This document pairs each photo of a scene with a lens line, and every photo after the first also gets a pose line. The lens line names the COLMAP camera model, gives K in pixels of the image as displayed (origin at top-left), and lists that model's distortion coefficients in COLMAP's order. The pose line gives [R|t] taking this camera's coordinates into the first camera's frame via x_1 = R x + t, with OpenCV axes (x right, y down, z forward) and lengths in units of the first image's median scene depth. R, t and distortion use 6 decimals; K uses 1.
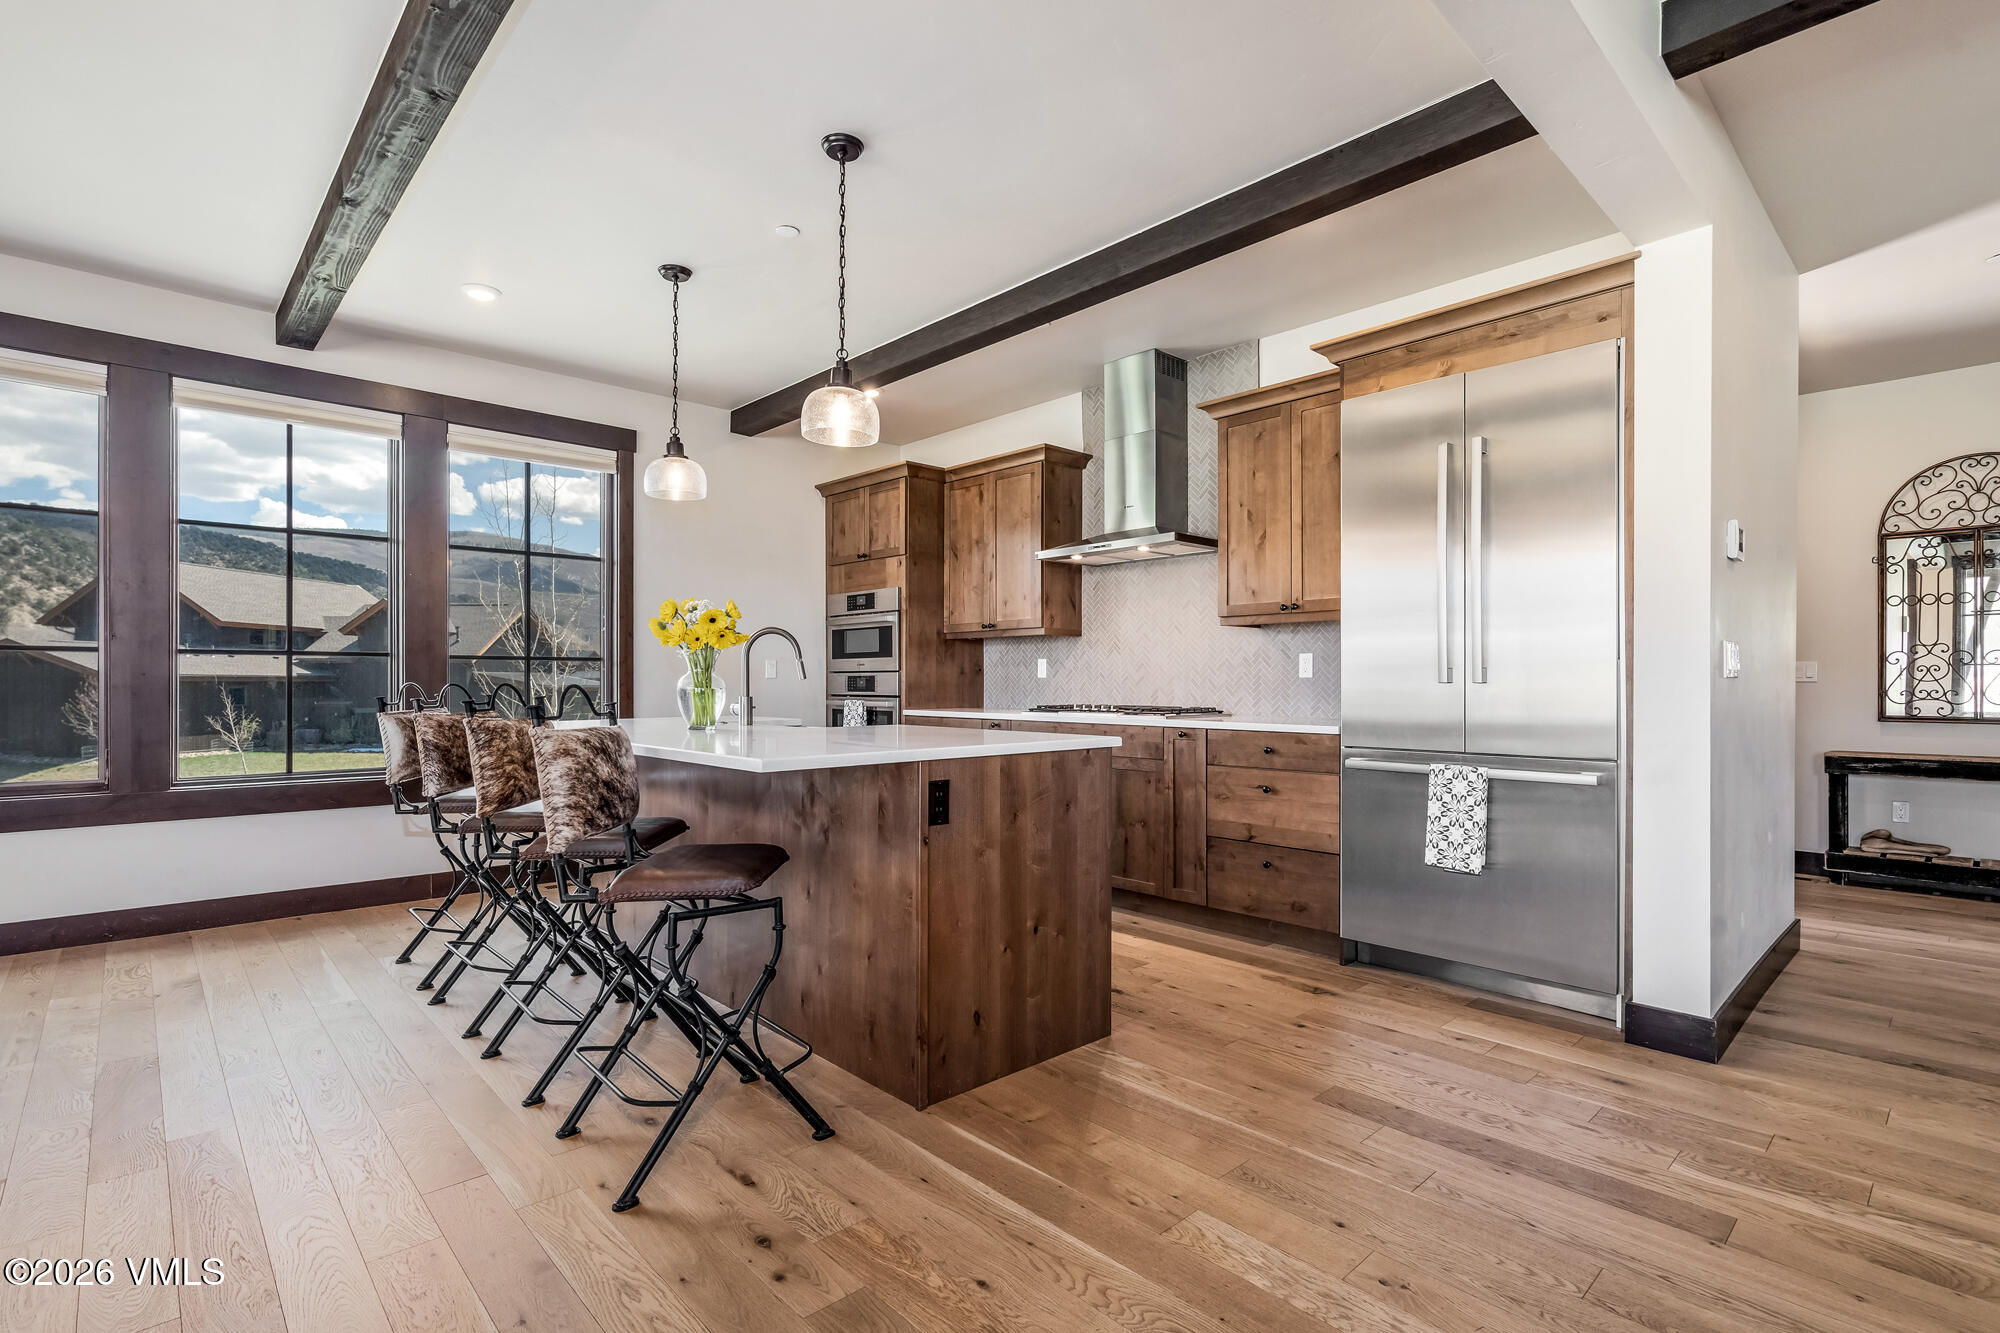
lens RADIAL K [[943.6, 0, 1006.1], [0, 943.6, 687.4], [0, 0, 1]] dist [-0.002257, -0.000078]
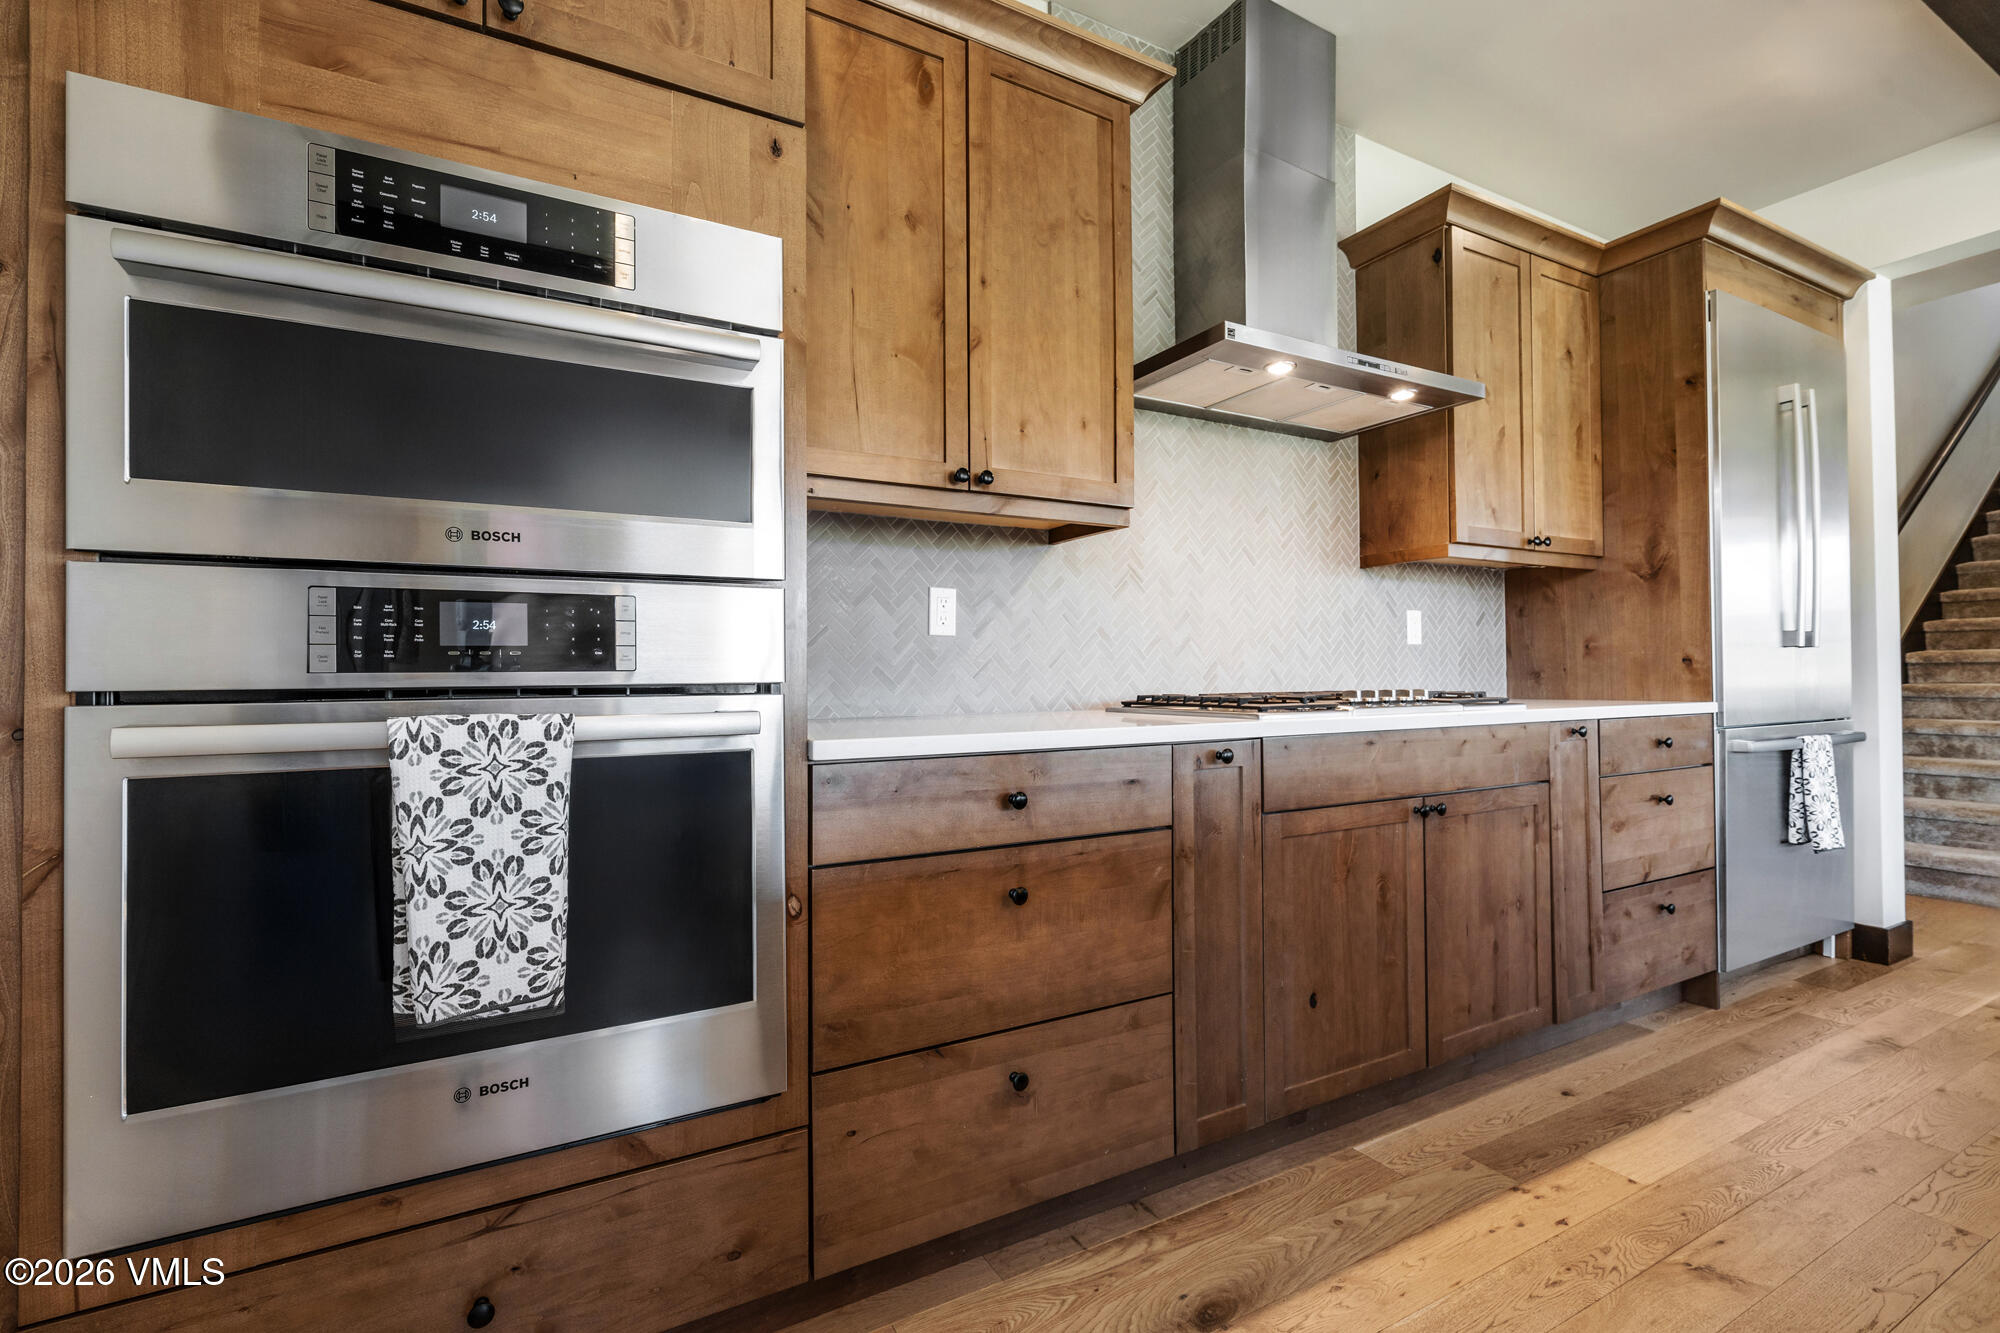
lens RADIAL K [[913.2, 0, 1002.3], [0, 913.2, 671.6], [0, 0, 1]] dist [0.000739, 0.000170]
pose [[0.236510, 0.002266, 0.971626, -0.488312], [0.011356, 0.999923, -0.005096, 0.010840], [-0.971563, 0.012239, 0.236466, 1.305644]]
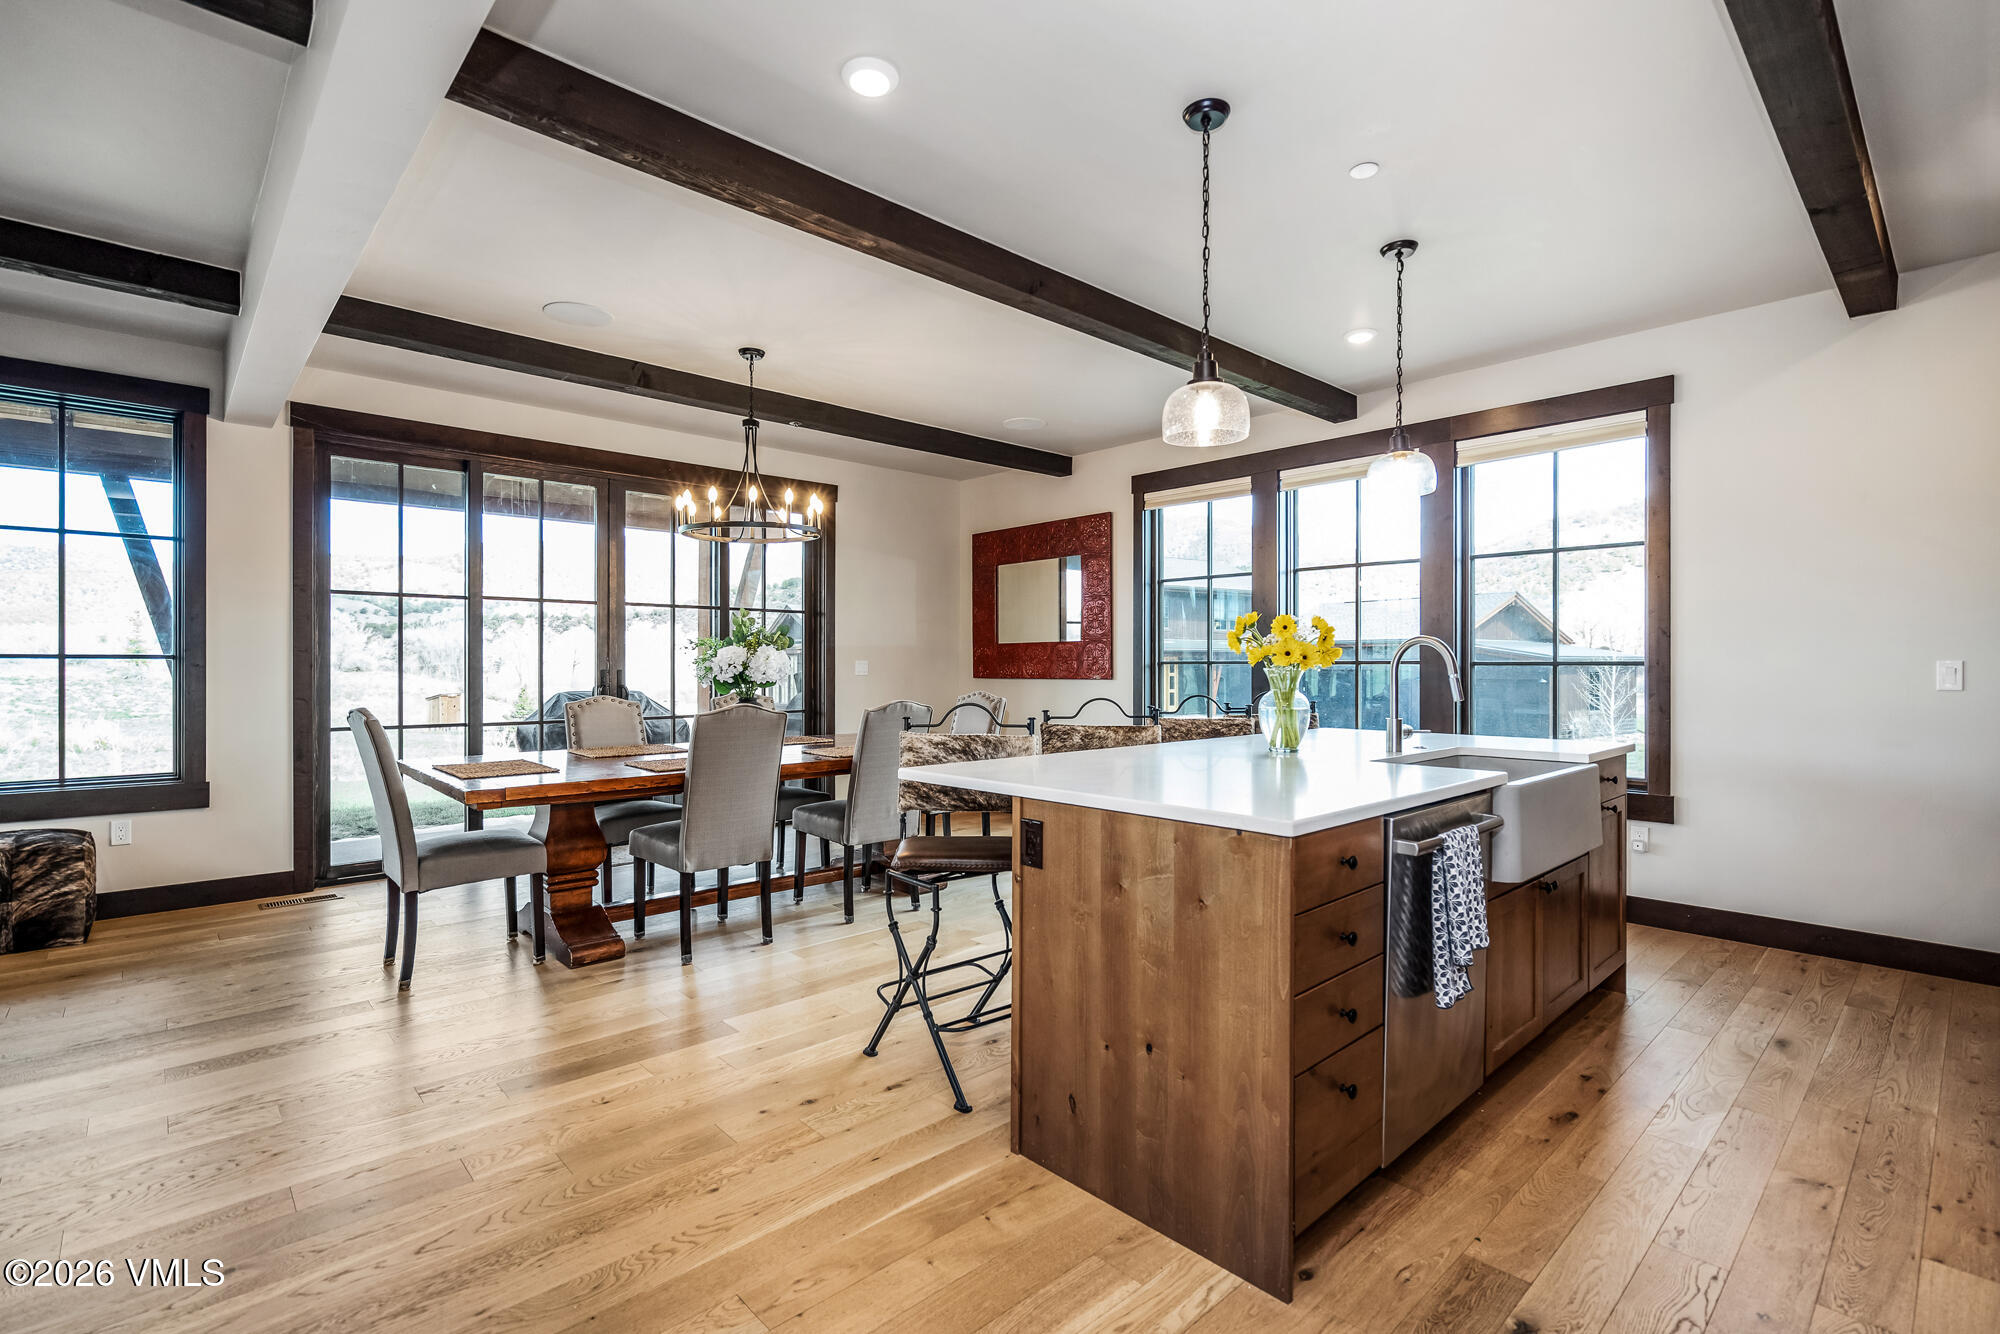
lens RADIAL K [[919.0, 0, 994.0], [0, 919.0, 664.7], [0, 0, 1]] dist [-0.001590, -0.000029]
pose [[-0.009806, -0.001347, -0.999951, 0.537913], [-0.005809, 0.999982, -0.001290, -0.034115], [0.999935, 0.005796, -0.009814, 0.615726]]
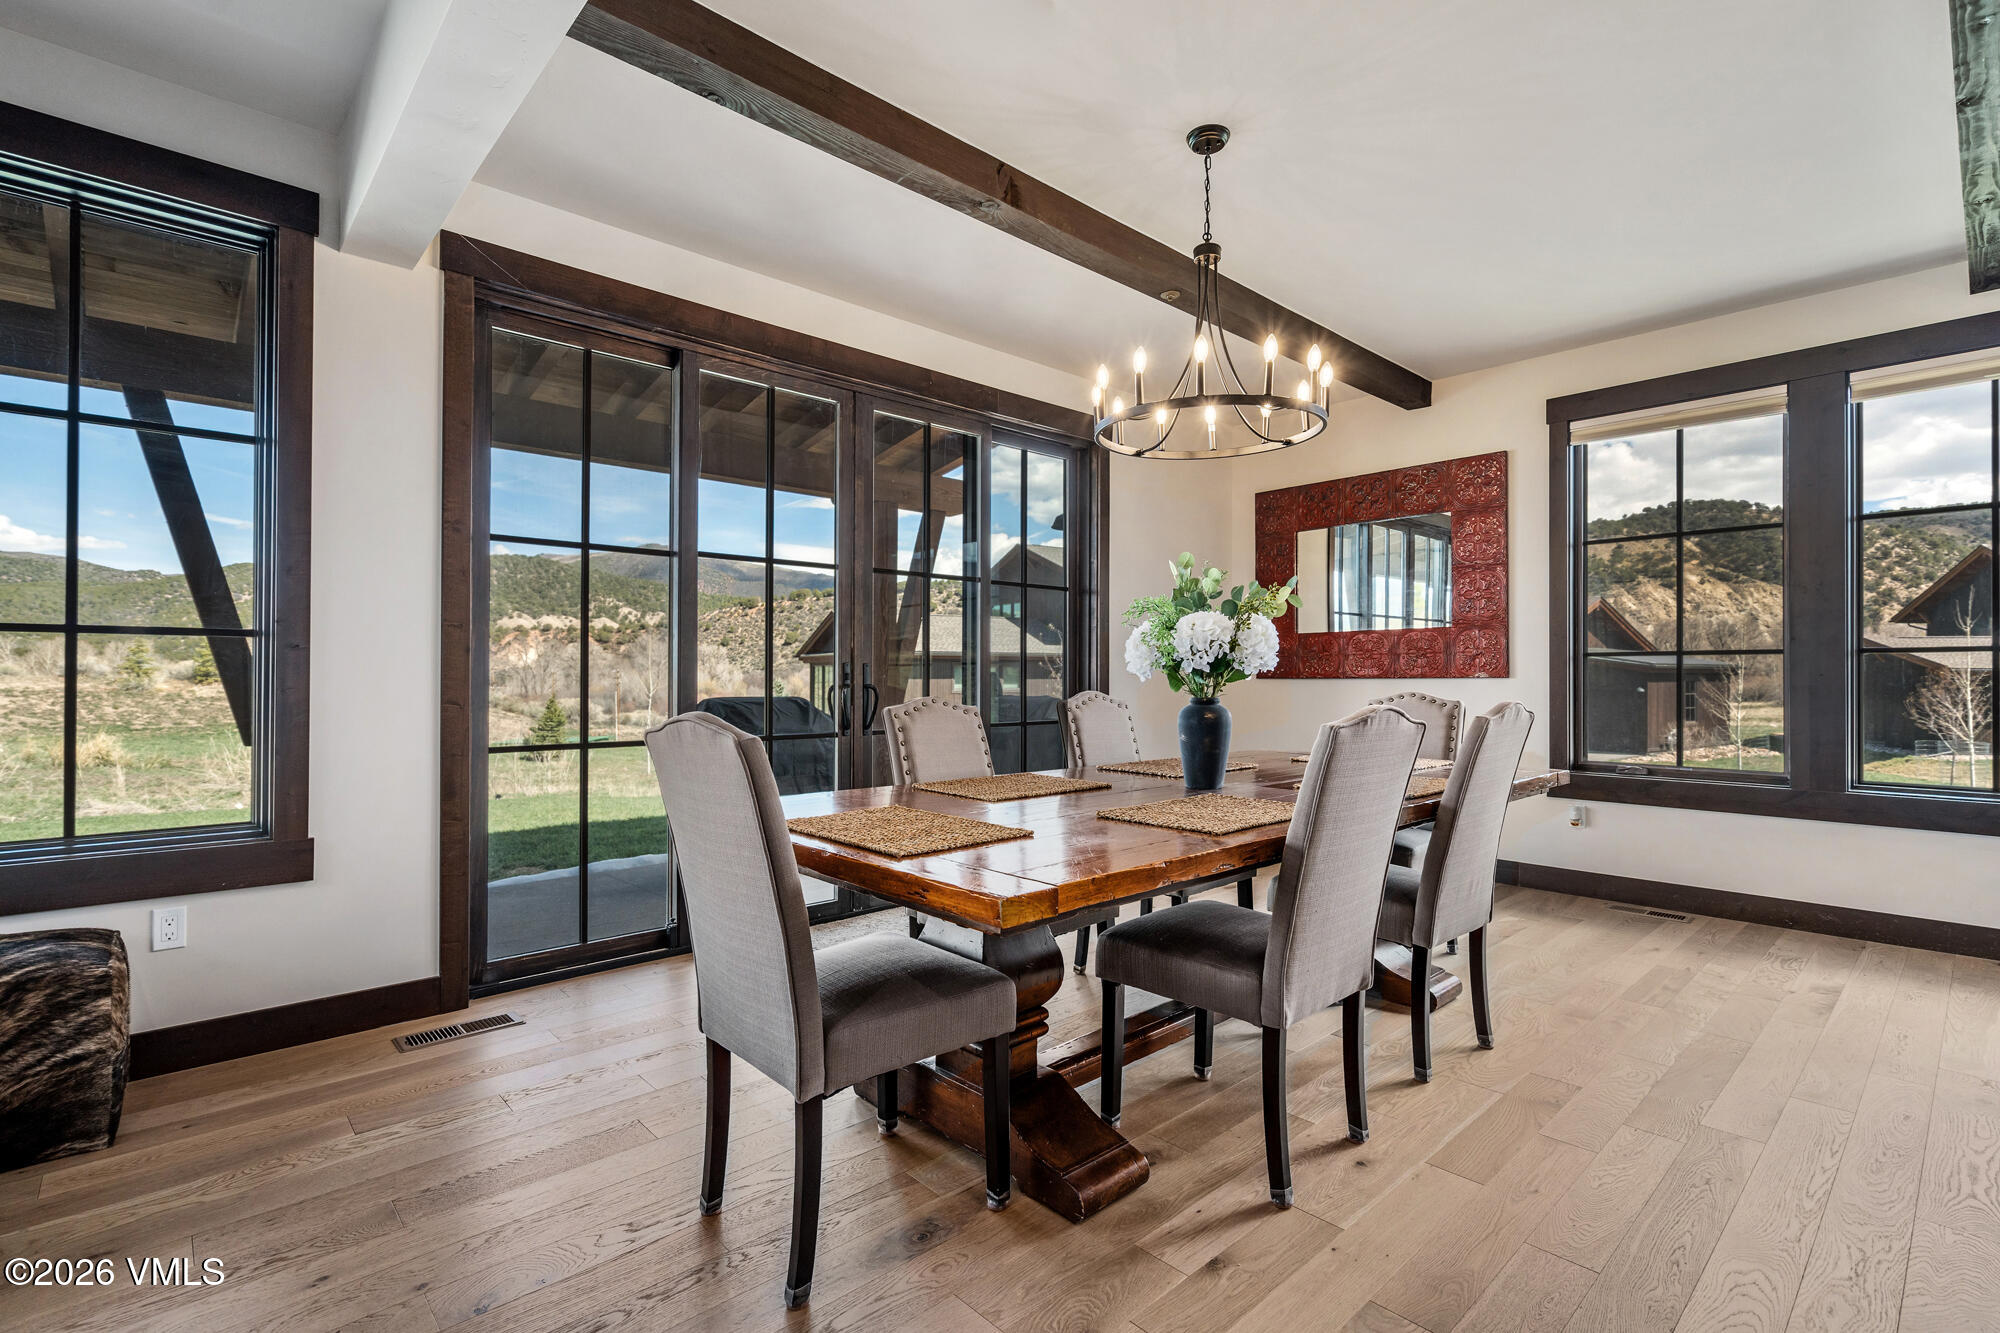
lens RADIAL K [[921.0, 0, 1014.4], [0, 921.0, 667.3], [0, 0, 1]] dist [-0.000228, -0.000006]
pose [[0.000989, -0.010895, -0.999940, 0.081073], [-0.004455, 0.999931, -0.010899, -0.007248], [0.999990, 0.004466, 0.000941, 0.133538]]
